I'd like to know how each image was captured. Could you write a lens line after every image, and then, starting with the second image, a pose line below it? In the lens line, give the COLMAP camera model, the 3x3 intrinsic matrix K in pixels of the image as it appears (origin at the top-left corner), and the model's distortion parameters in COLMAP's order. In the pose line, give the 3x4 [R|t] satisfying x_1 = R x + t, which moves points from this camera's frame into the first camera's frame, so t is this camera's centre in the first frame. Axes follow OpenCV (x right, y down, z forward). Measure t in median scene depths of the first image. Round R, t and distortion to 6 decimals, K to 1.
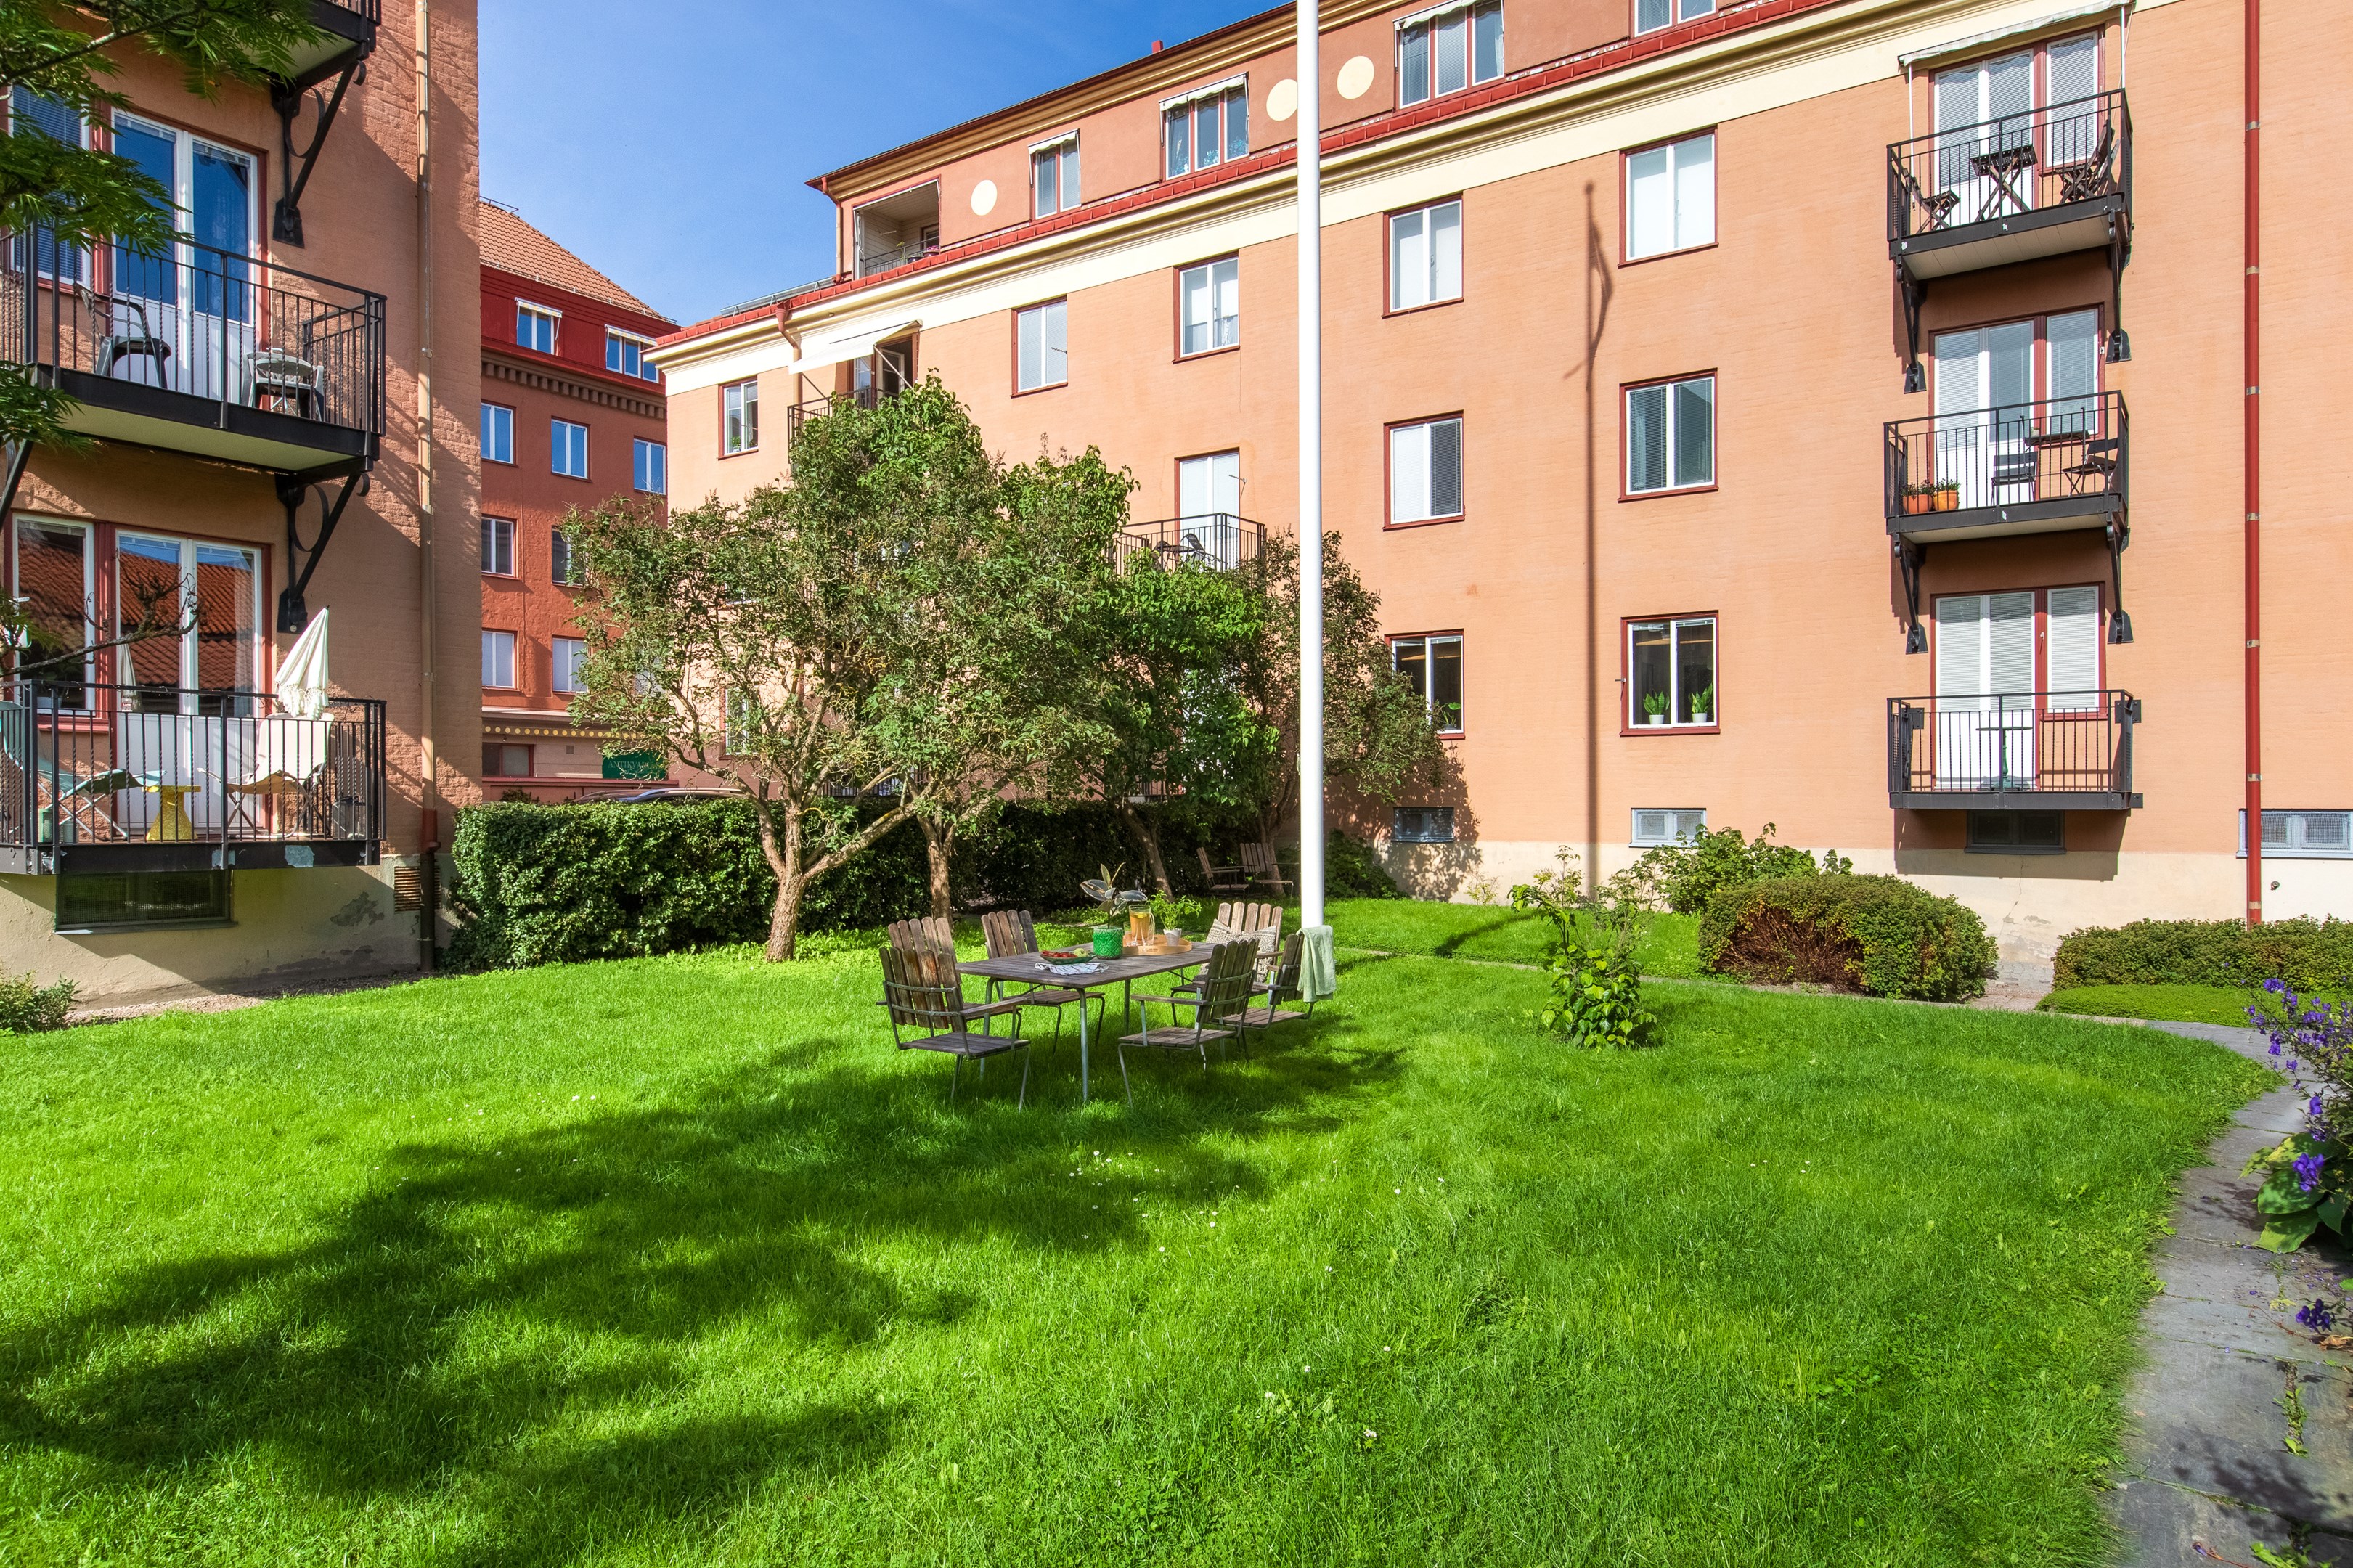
lens RADIAL K [[1439.0, 0, 1171.3], [0, 1439.0, 776.7], [0, 0, 1]] dist [0.001283, 0.004079]
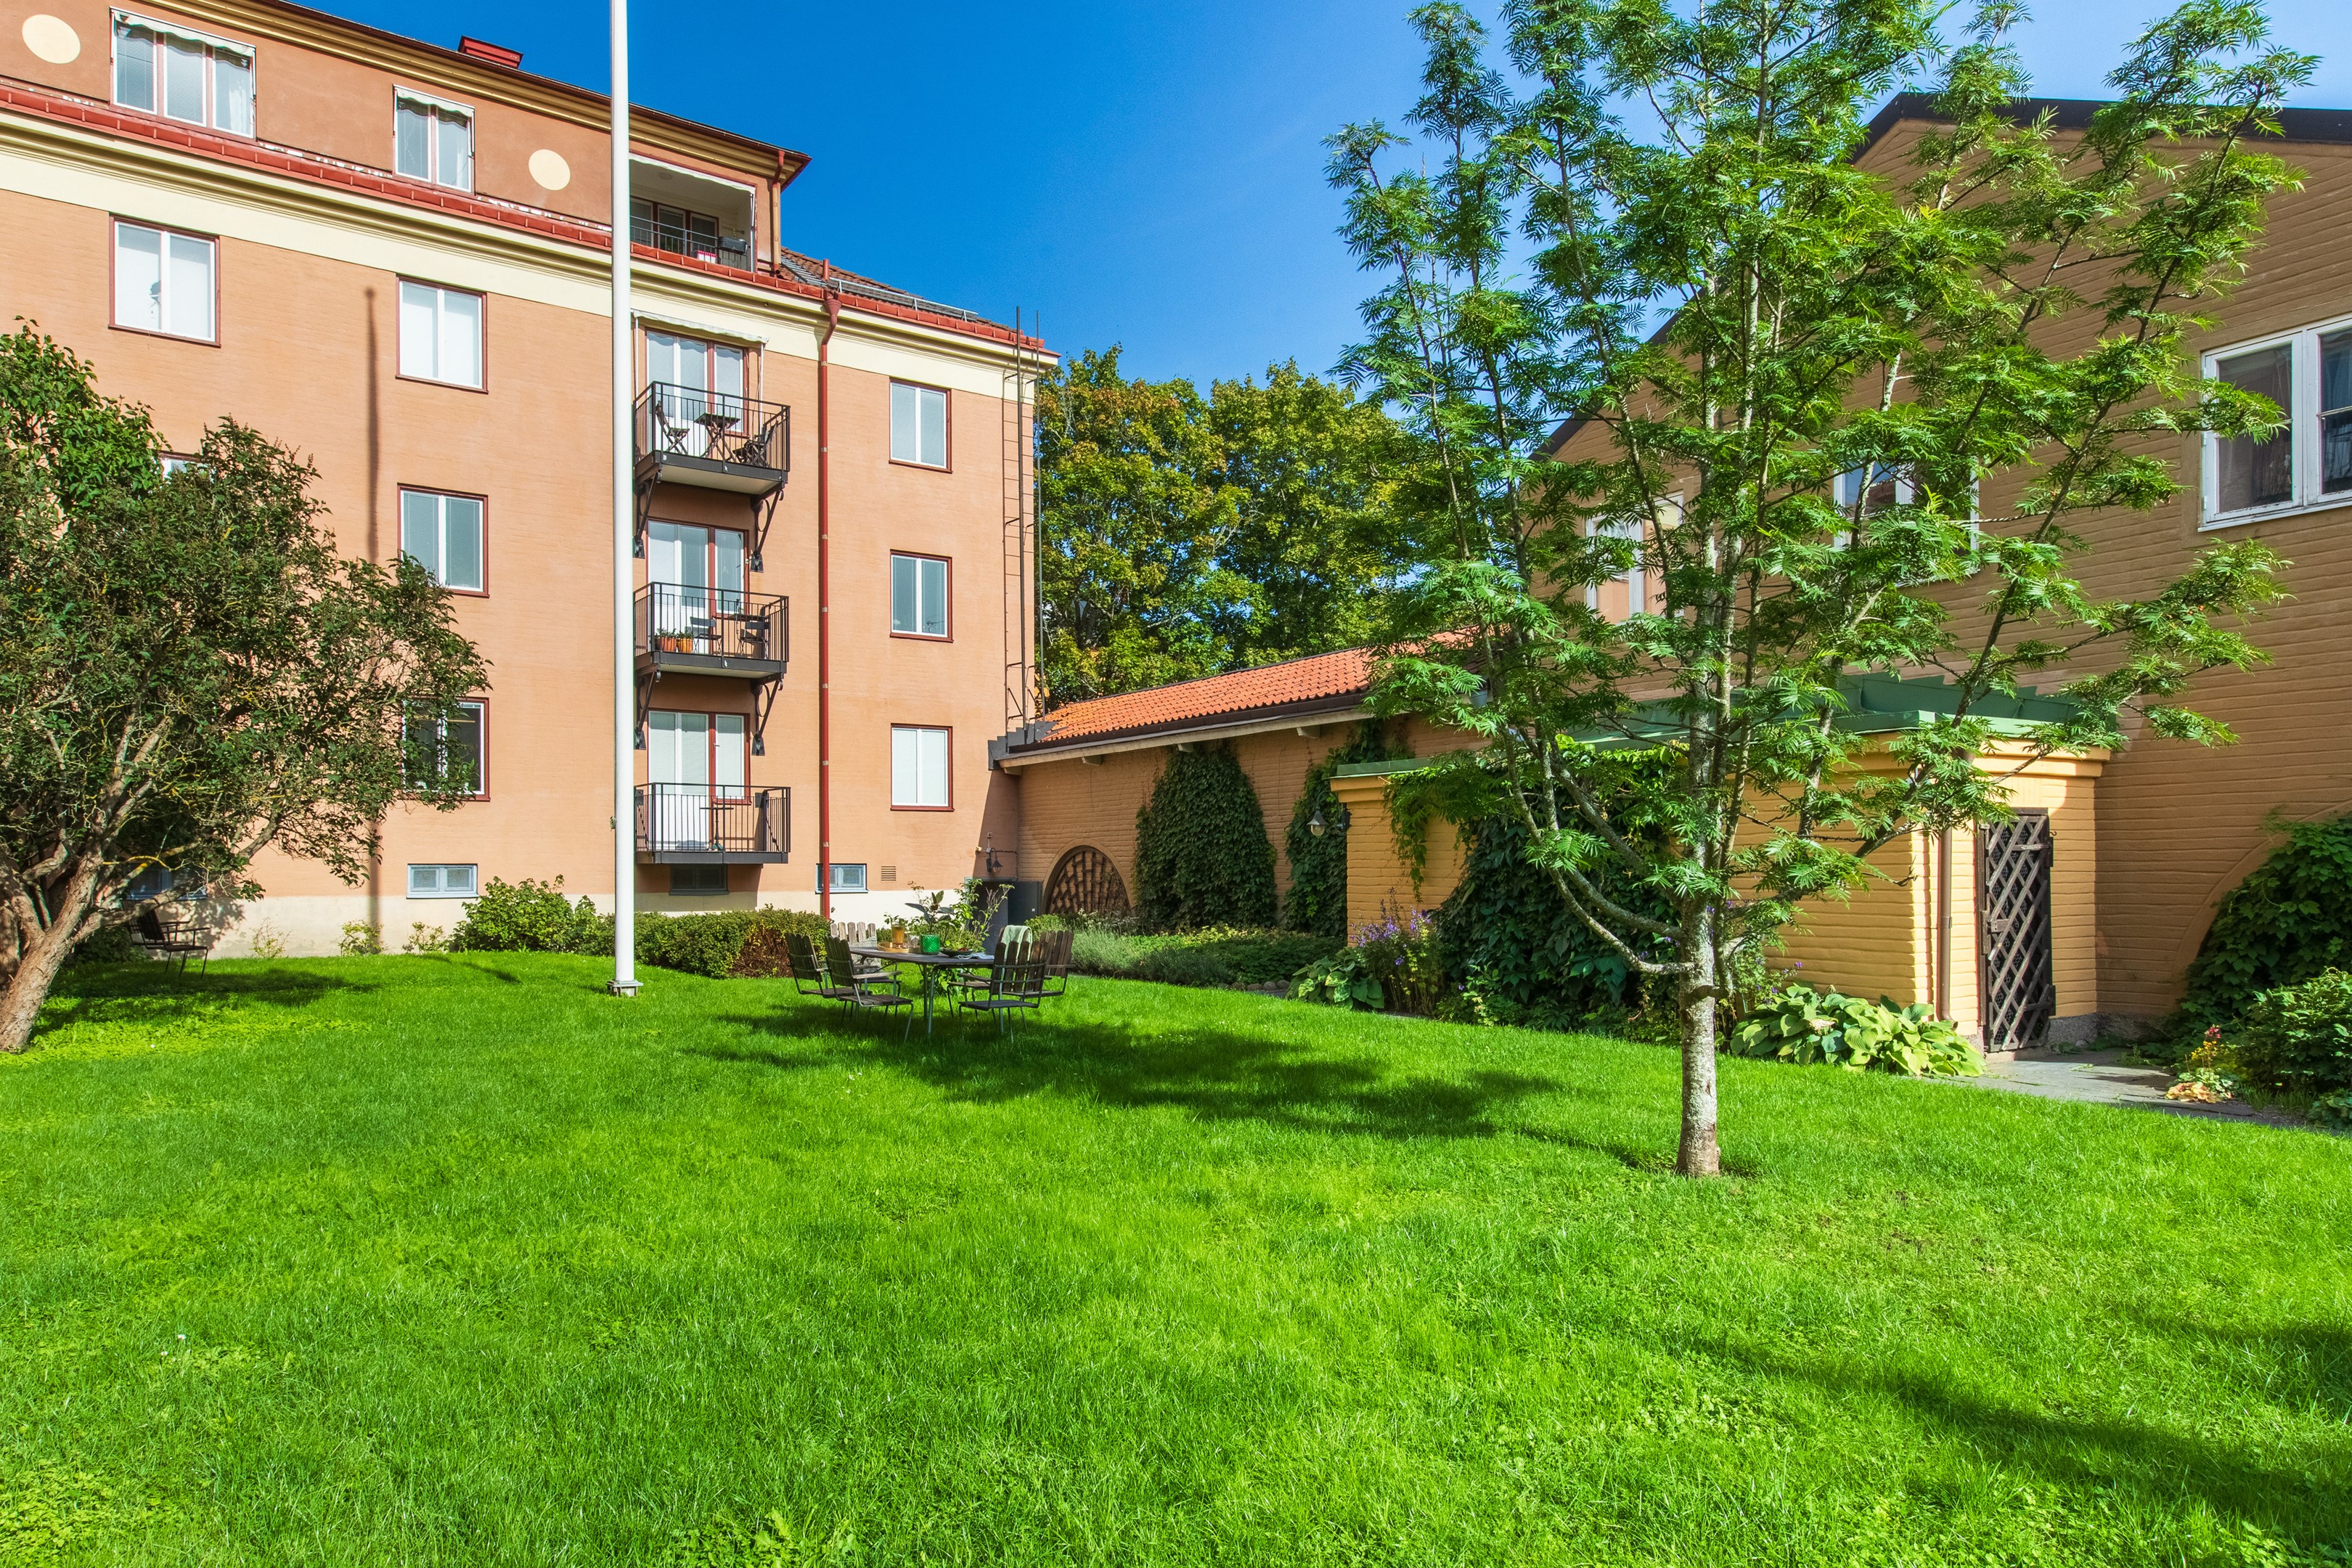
lens RADIAL K [[1352.6, 0, 1123.4], [0, 1352.6, 781.6], [0, 0, 1]] dist [0.017976, 0.000098]
pose [[0.370914, 0.058443, 0.926826, -0.512913], [-0.018047, 0.998283, -0.055726, 0.008061], [-0.928492, 0.003943, 0.371332, 0.101891]]
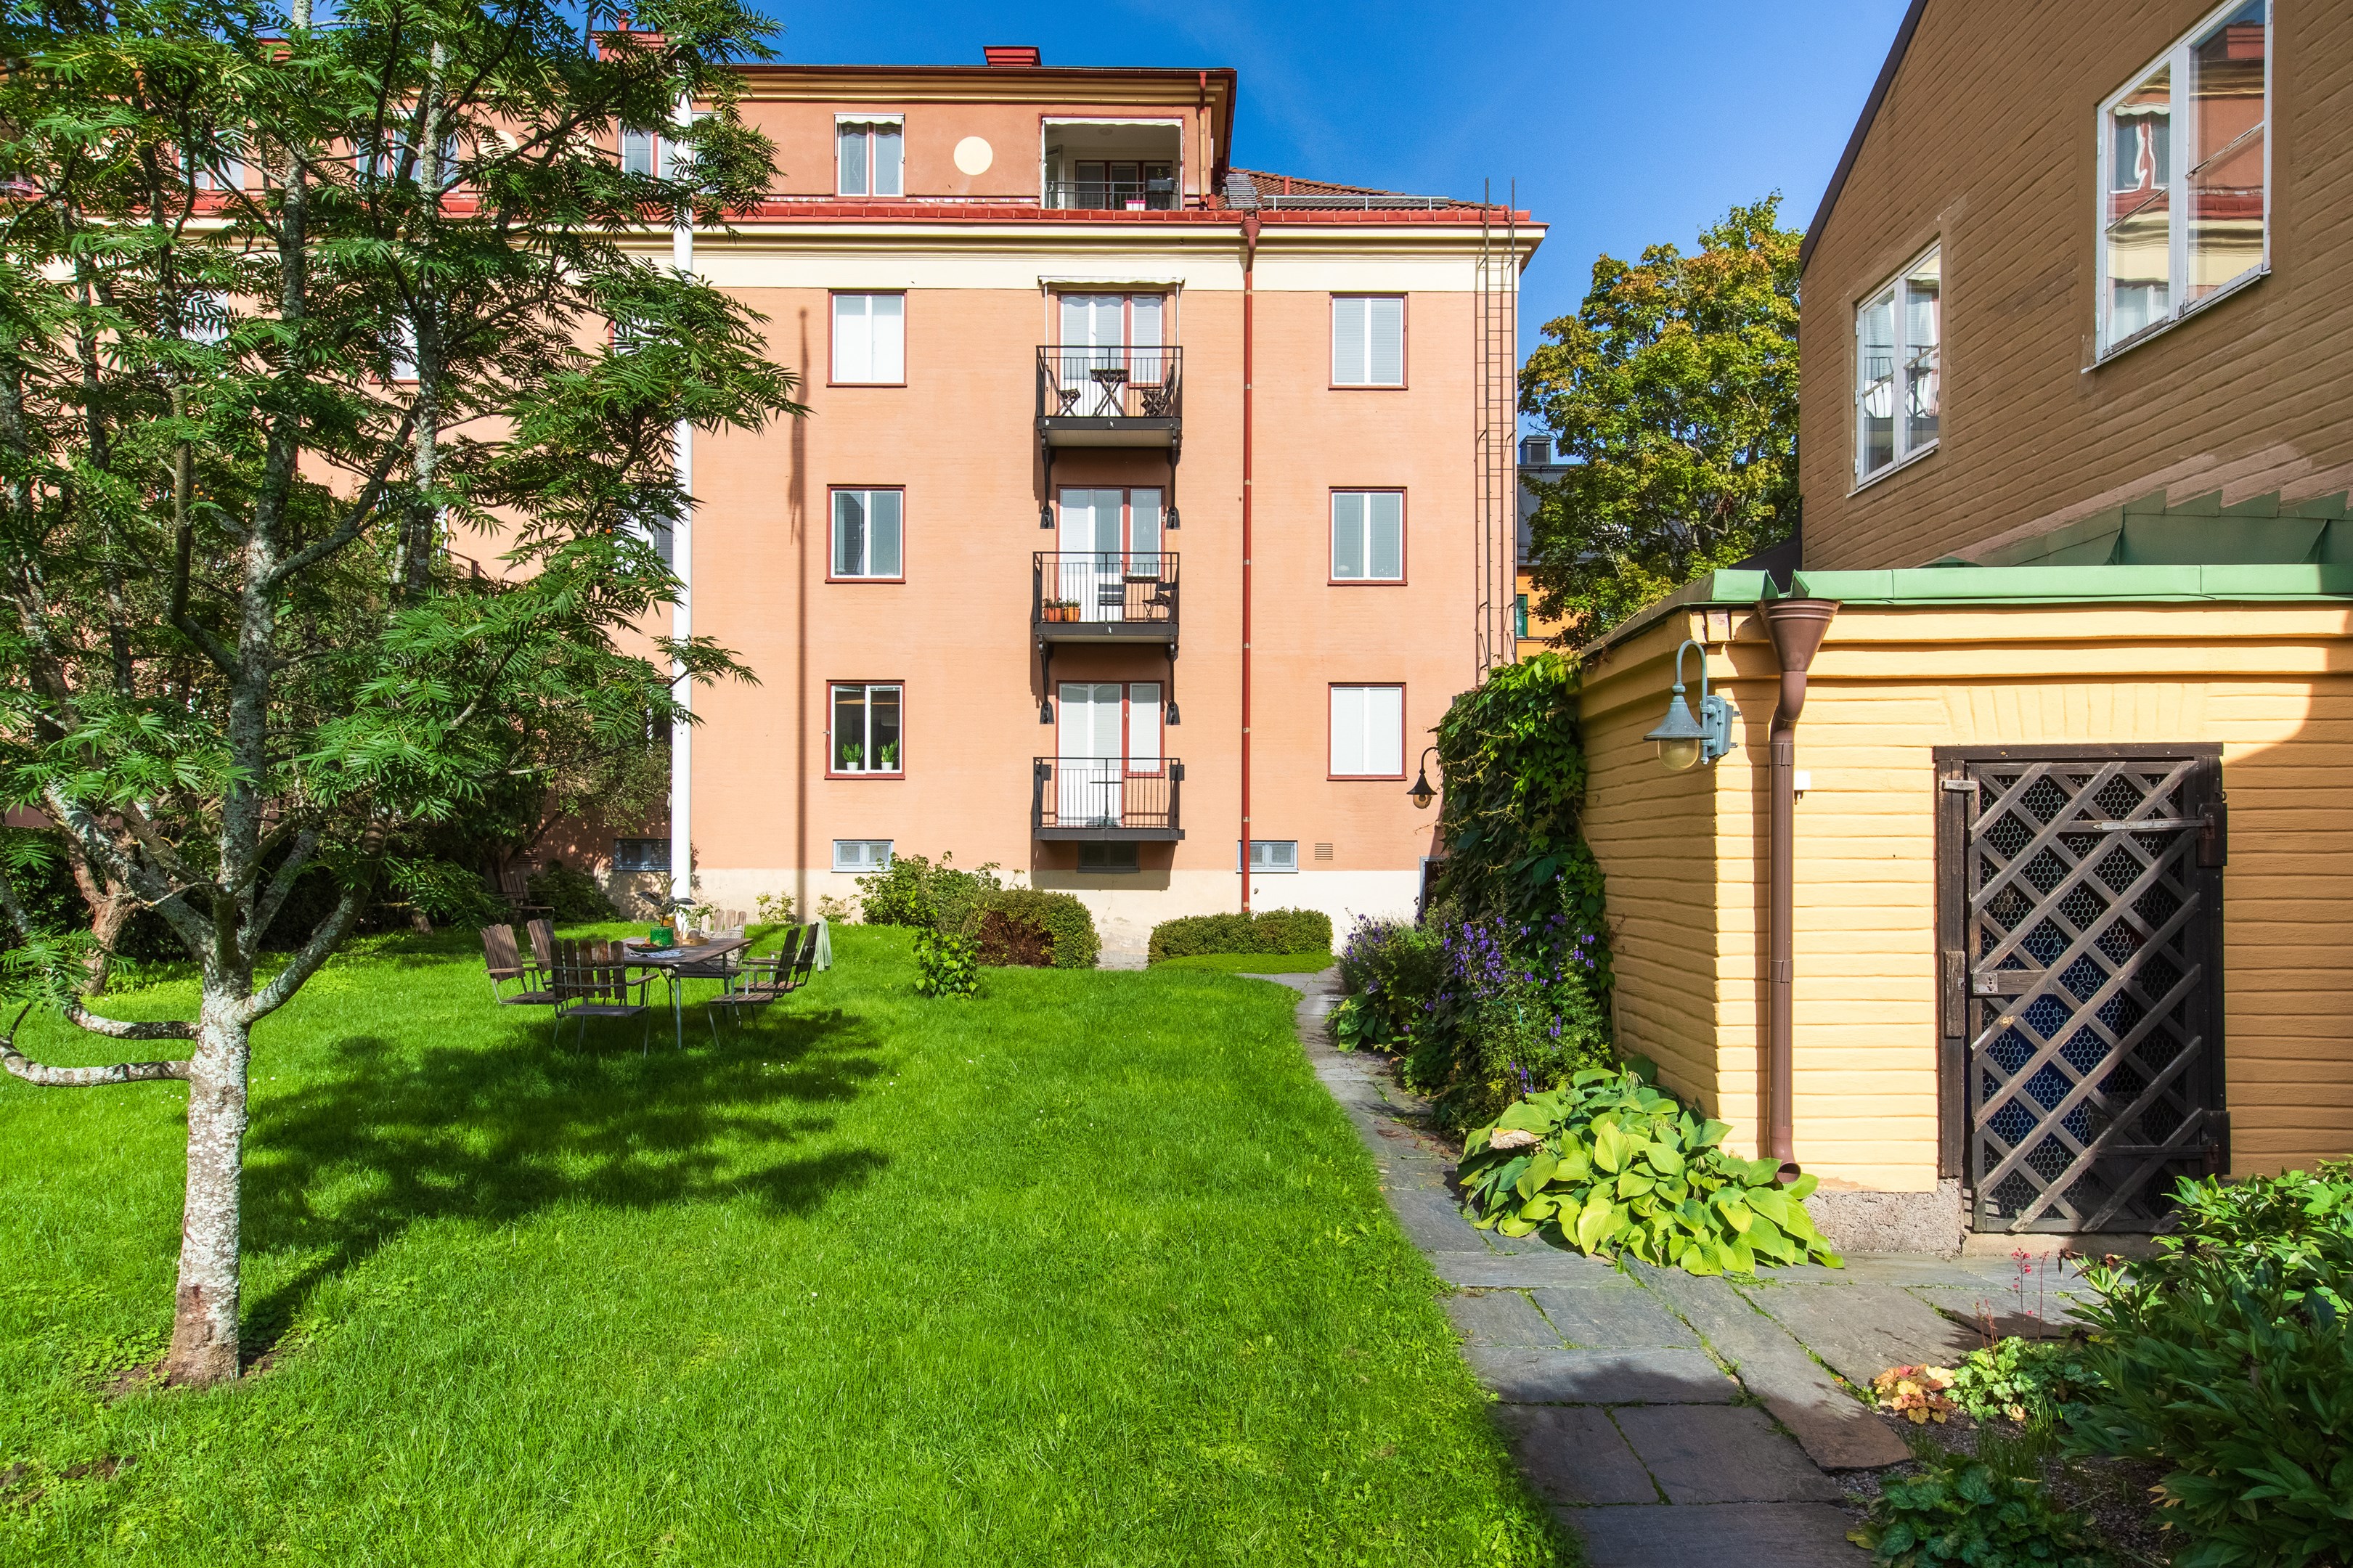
lens RADIAL K [[1439.0, 0, 1171.3], [0, 1439.0, 776.7], [0, 0, 1]] dist [0.001283, 0.004079]
pose [[0.801948, 0.027276, 0.596771, -0.191321], [-0.013482, 0.999529, -0.027568, -0.001366], [-0.597241, 0.014062, 0.801938, -0.144327]]
